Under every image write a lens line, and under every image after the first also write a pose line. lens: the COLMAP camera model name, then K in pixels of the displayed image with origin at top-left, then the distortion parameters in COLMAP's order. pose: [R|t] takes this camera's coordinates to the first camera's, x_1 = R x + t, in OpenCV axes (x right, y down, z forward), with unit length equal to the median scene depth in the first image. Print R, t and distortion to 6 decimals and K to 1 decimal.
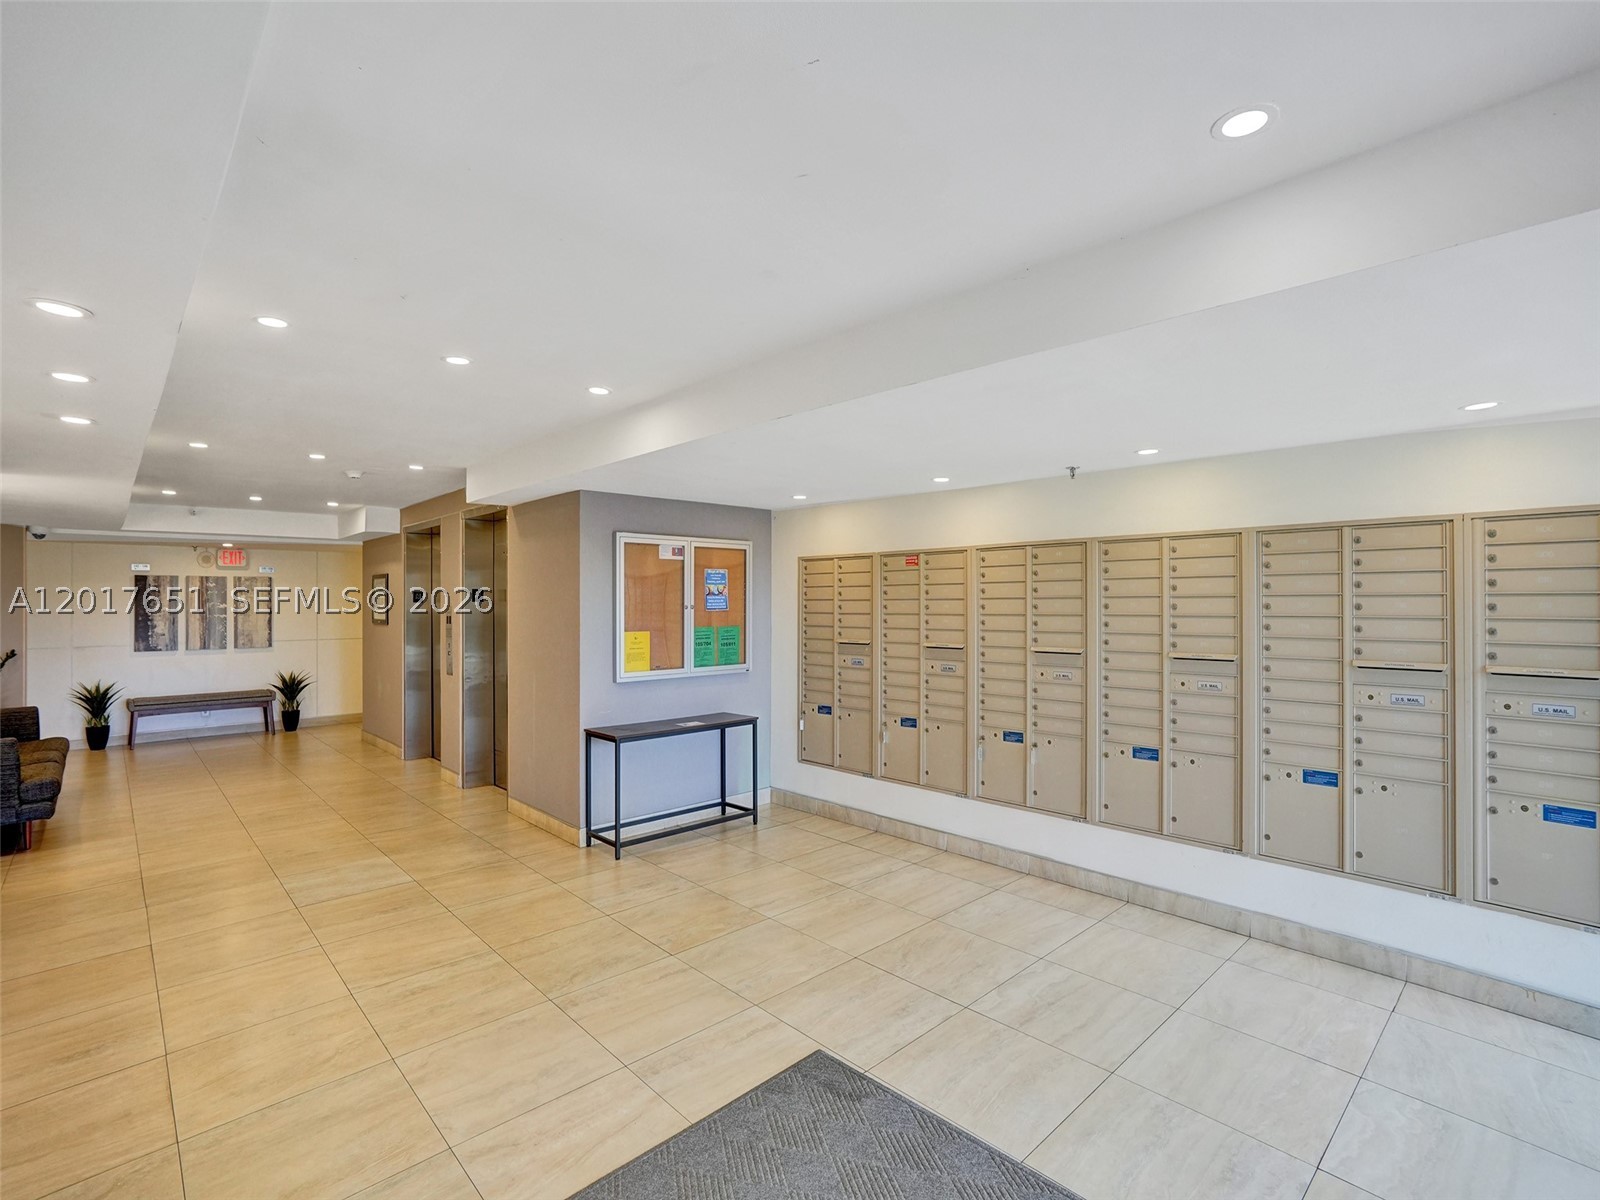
lens RADIAL K [[757.0, 0, 791.9], [0, 757.0, 596.4], [0, 0, 1]] dist [-0.016492, 0.000956]
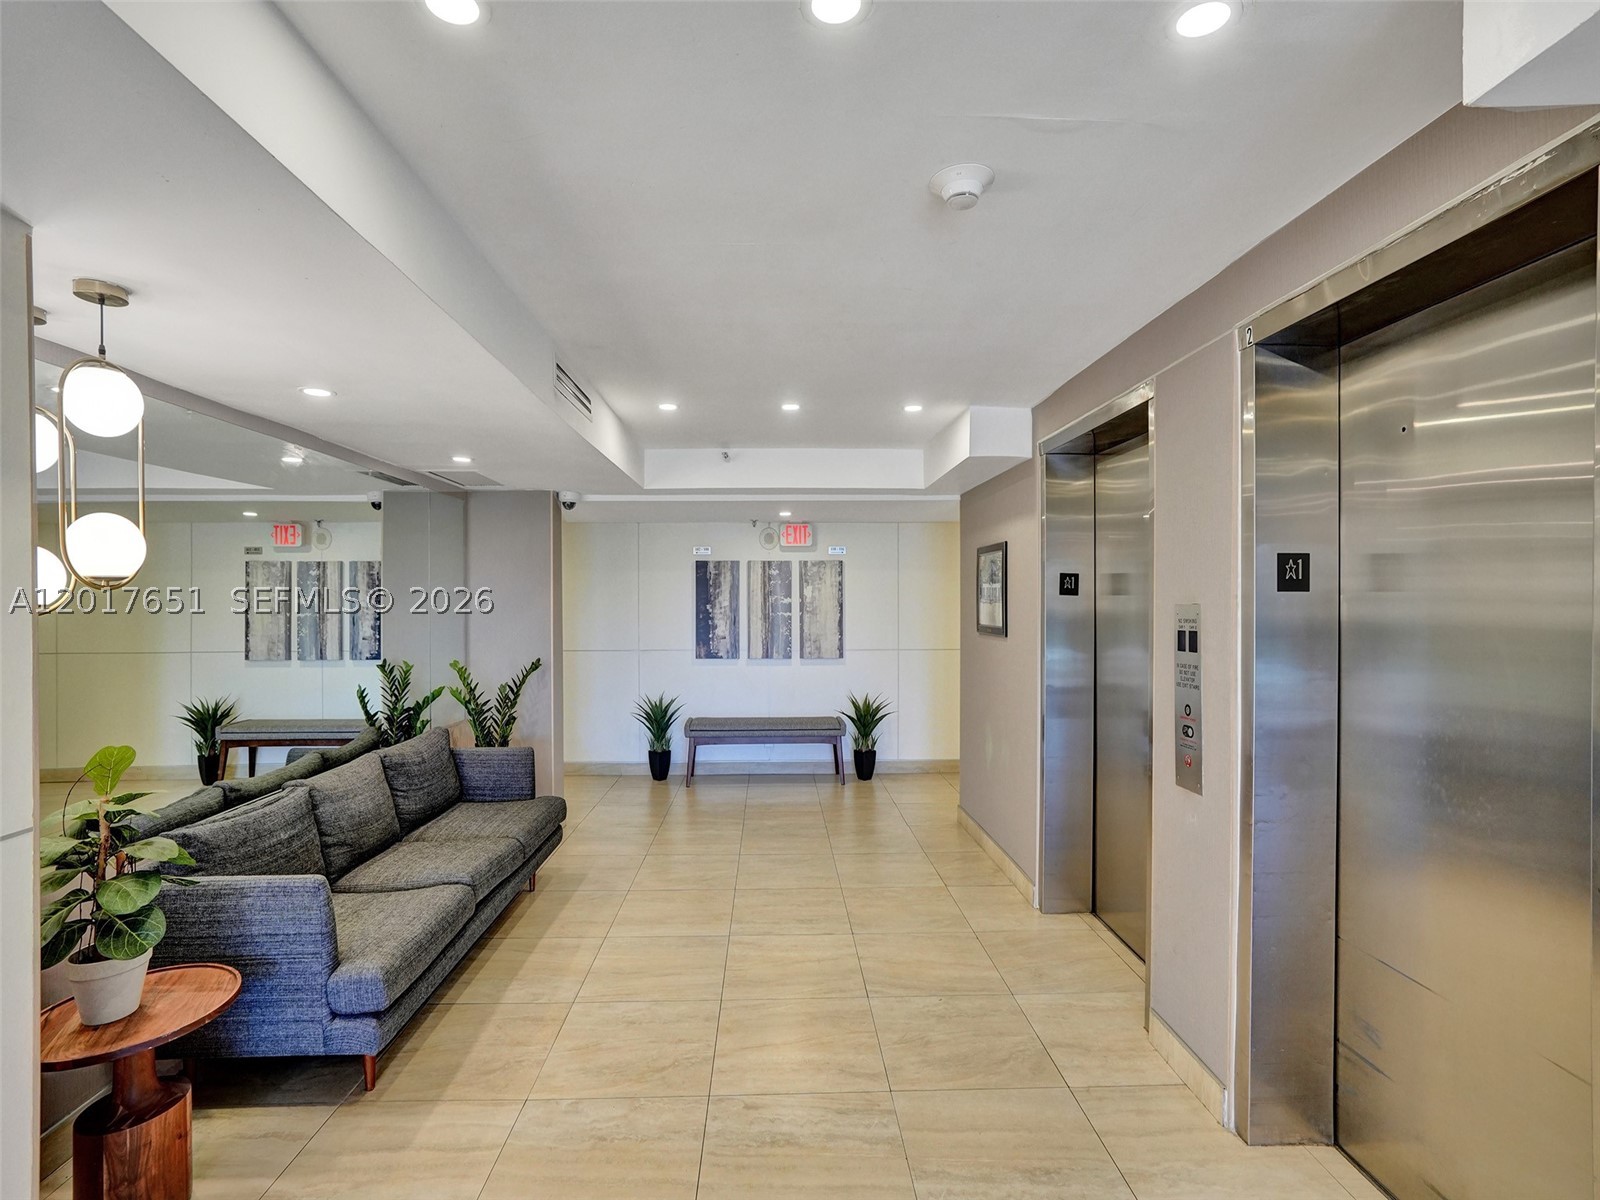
lens RADIAL K [[757.0, 0, 798.0], [0, 757.0, 599.6], [0, 0, 1]] dist [-0.016492, 0.000956]
pose [[0.759148, 0.004139, -0.650904, -0.271001], [0.002257, 0.999957, 0.008991, 0.004990], [0.650914, -0.008295, 0.759106, 0.450310]]
